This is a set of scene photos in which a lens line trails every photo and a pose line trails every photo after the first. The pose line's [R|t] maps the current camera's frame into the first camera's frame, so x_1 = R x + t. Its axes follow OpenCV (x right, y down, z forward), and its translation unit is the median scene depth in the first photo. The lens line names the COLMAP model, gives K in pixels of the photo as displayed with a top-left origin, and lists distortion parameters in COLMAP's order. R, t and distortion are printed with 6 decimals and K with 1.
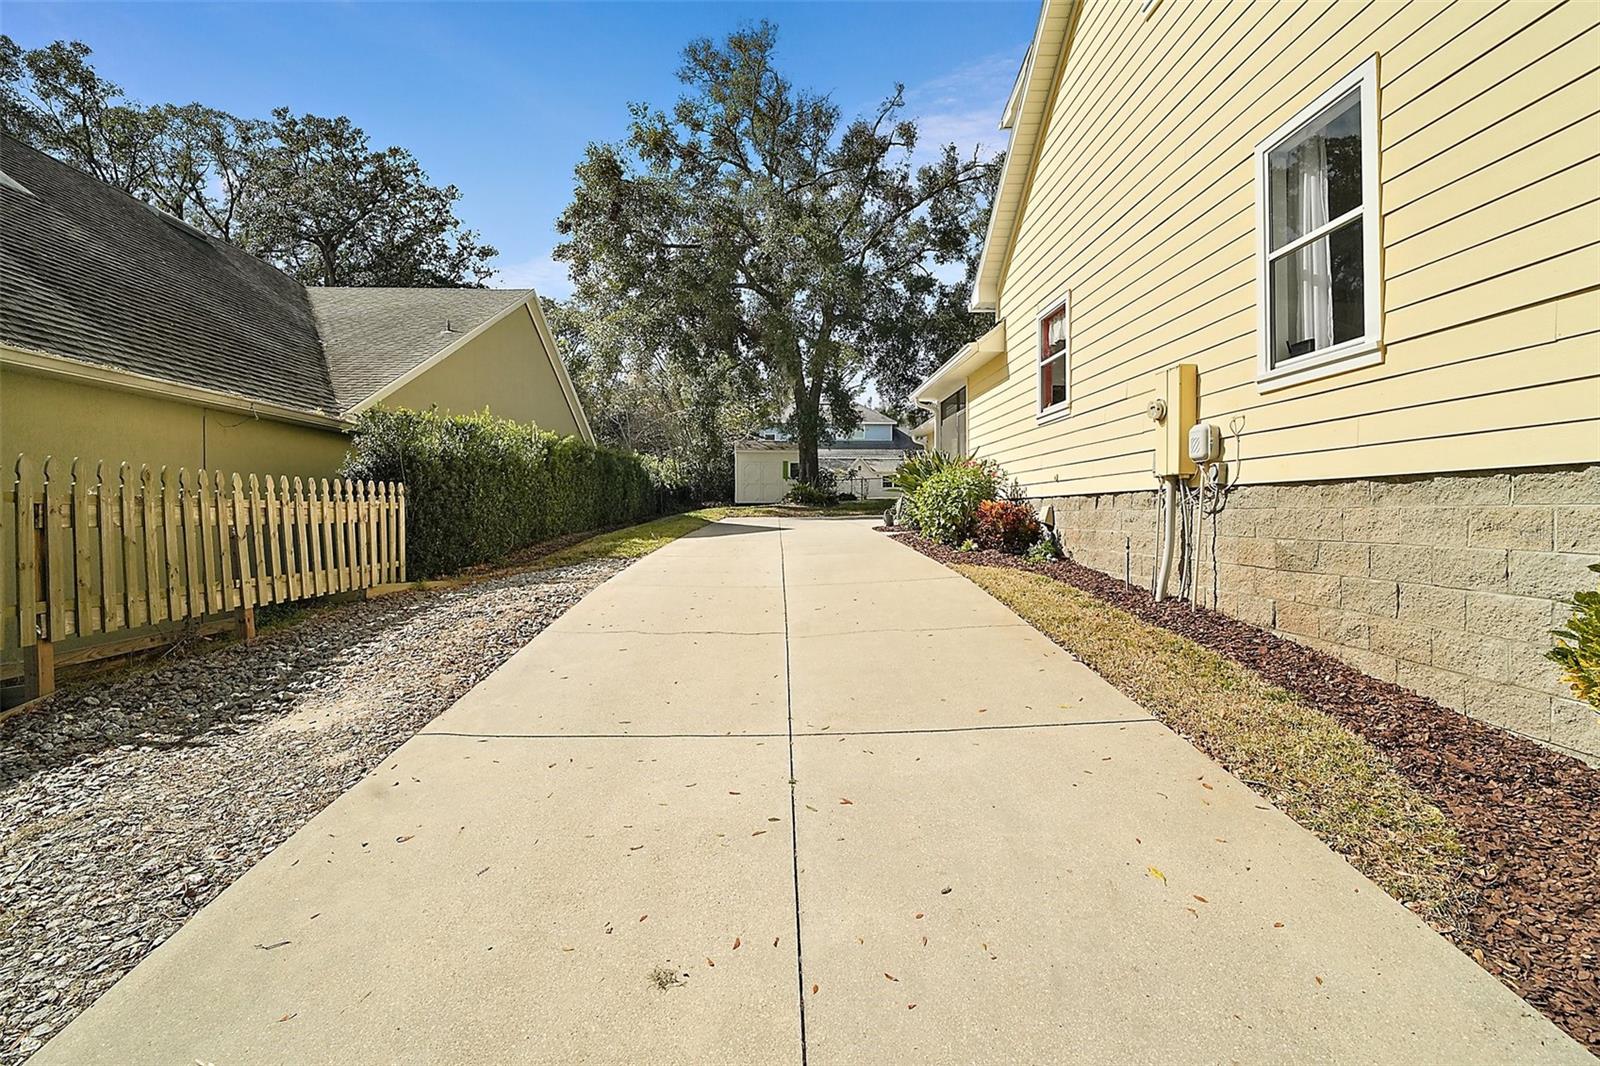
lens RADIAL K [[744.4, 0, 798.8], [0, 744.4, 519.2], [0, 0, 1]] dist [-0.001313, -0.000319]
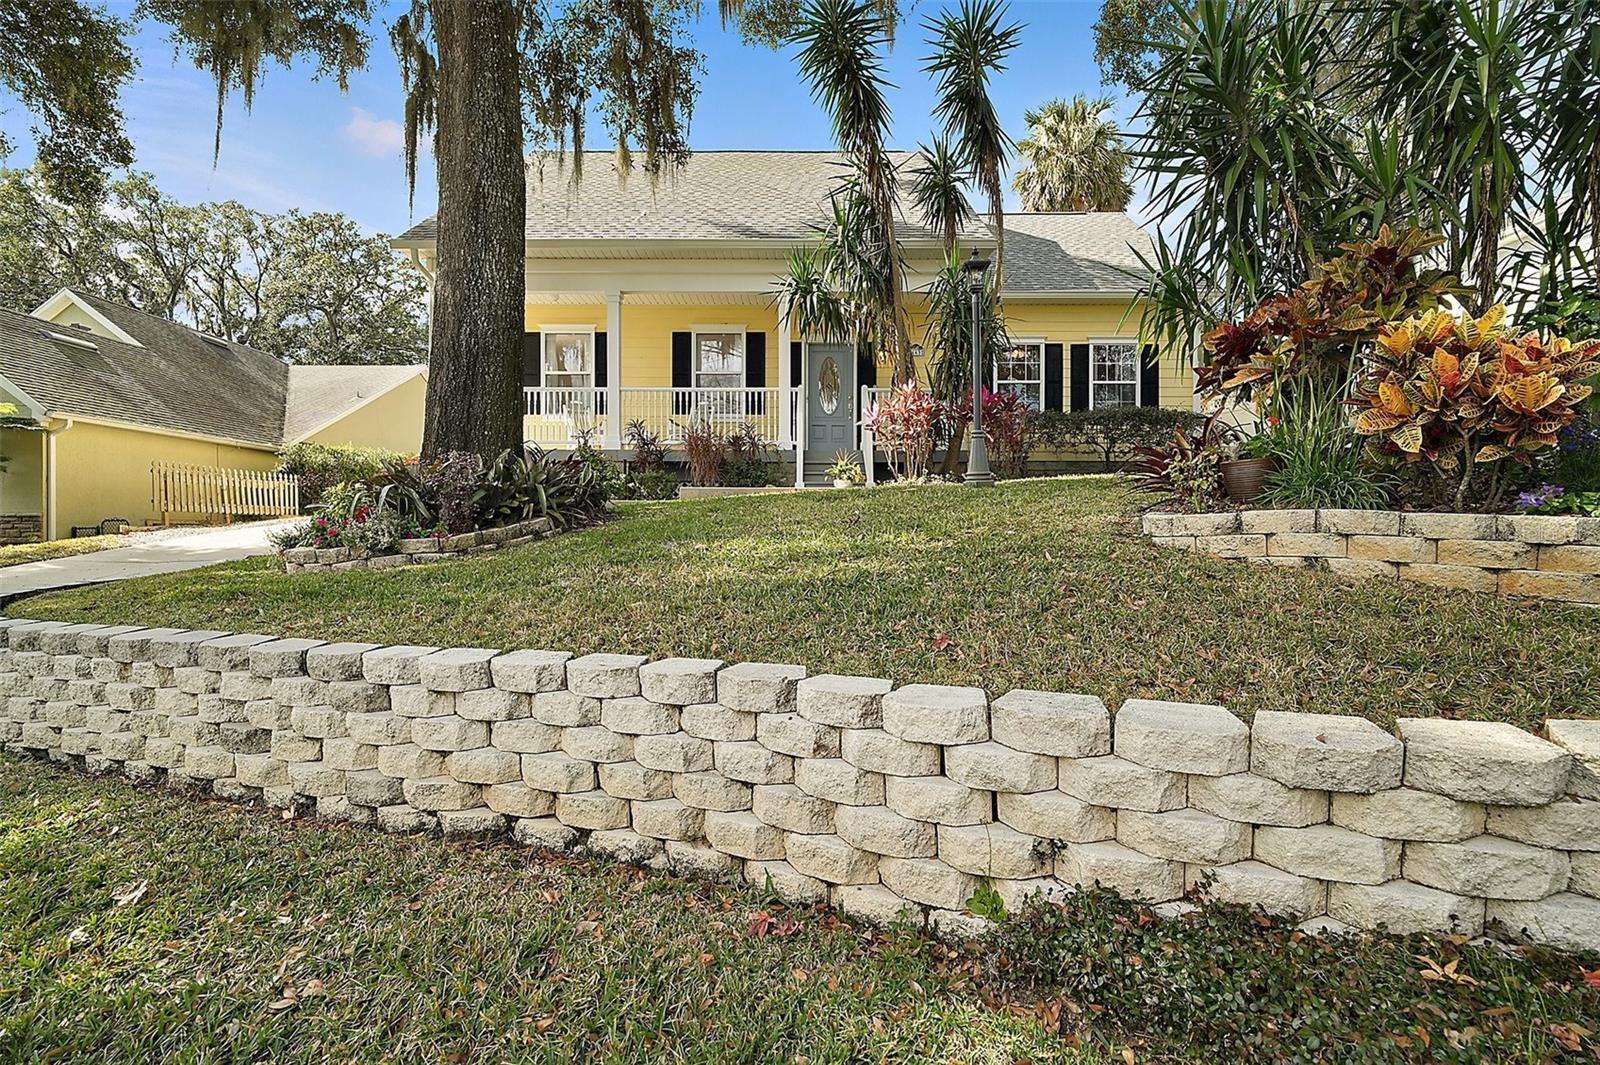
lens RADIAL K [[744.4, 0, 801.0], [0, 744.4, 539.9], [0, 0, 1]] dist [-0.001313, -0.000319]
pose [[0.999179, -0.004015, -0.040314, 1.022254], [0.004174, 0.999984, 0.003867, 0.136652], [0.040298, -0.004032, 0.999180, -1.148447]]
